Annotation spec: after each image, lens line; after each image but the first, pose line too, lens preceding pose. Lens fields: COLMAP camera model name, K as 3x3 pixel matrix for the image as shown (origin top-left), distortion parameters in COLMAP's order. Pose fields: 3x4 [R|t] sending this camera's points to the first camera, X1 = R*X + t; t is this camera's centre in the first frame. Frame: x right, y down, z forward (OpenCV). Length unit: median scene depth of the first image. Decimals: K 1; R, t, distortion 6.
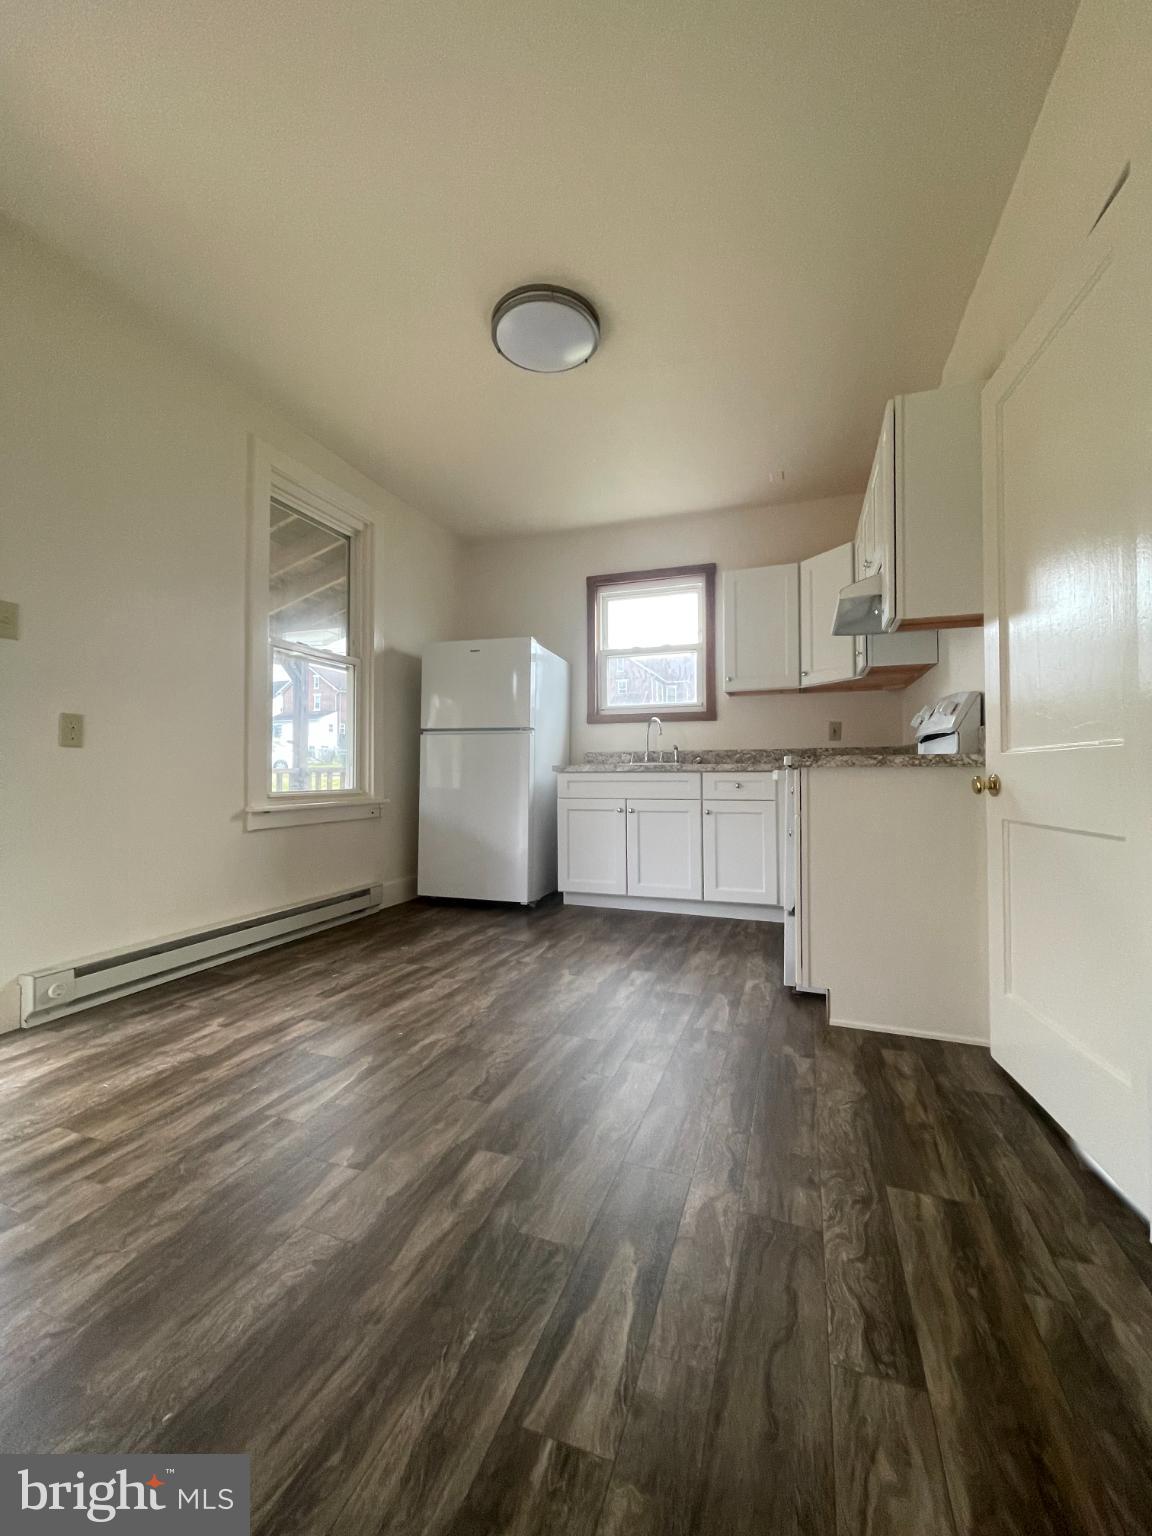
lens RADIAL K [[625.7, 0, 577.0], [0, 625.7, 766.8], [0, 0, 1]] dist [-0.003111, -0.000130]
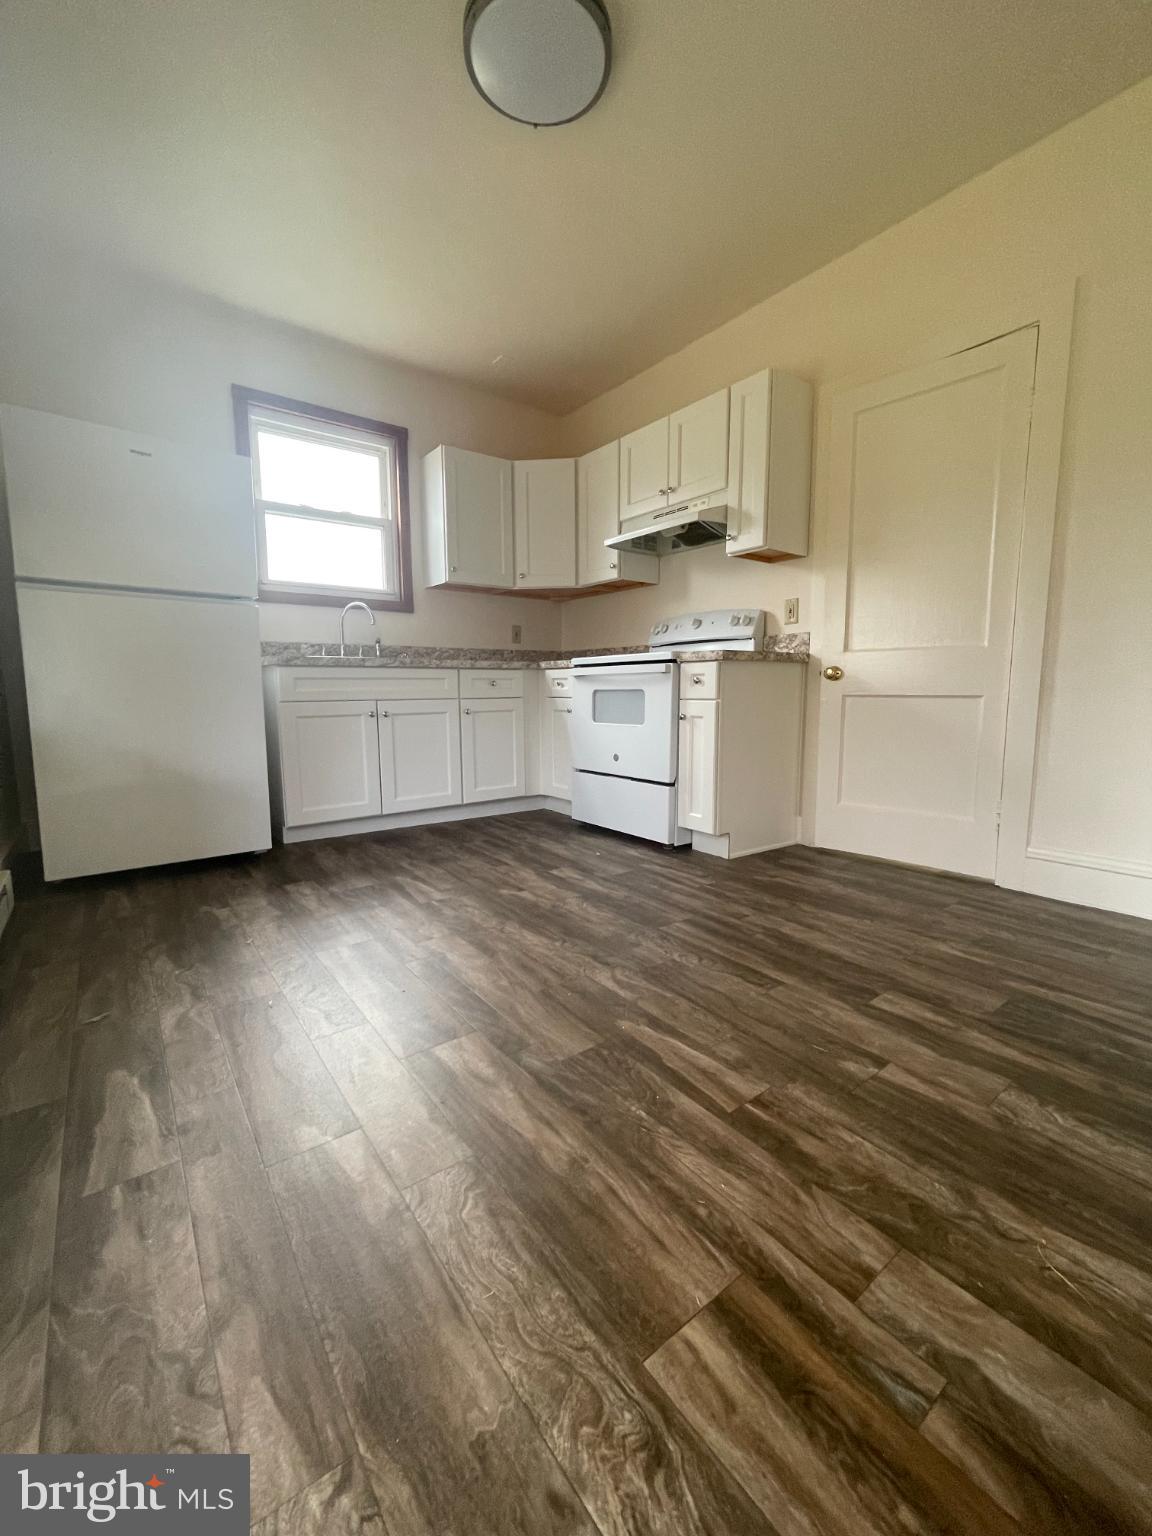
lens RADIAL K [[625.7, 0, 577.6], [0, 625.7, 769.0], [0, 0, 1]] dist [-0.003111, -0.000130]
pose [[0.543887, -0.110340, 0.831873, -0.494920], [-0.006786, 0.990707, 0.135844, 0.028872], [-0.839131, -0.079529, 0.538084, 0.339768]]
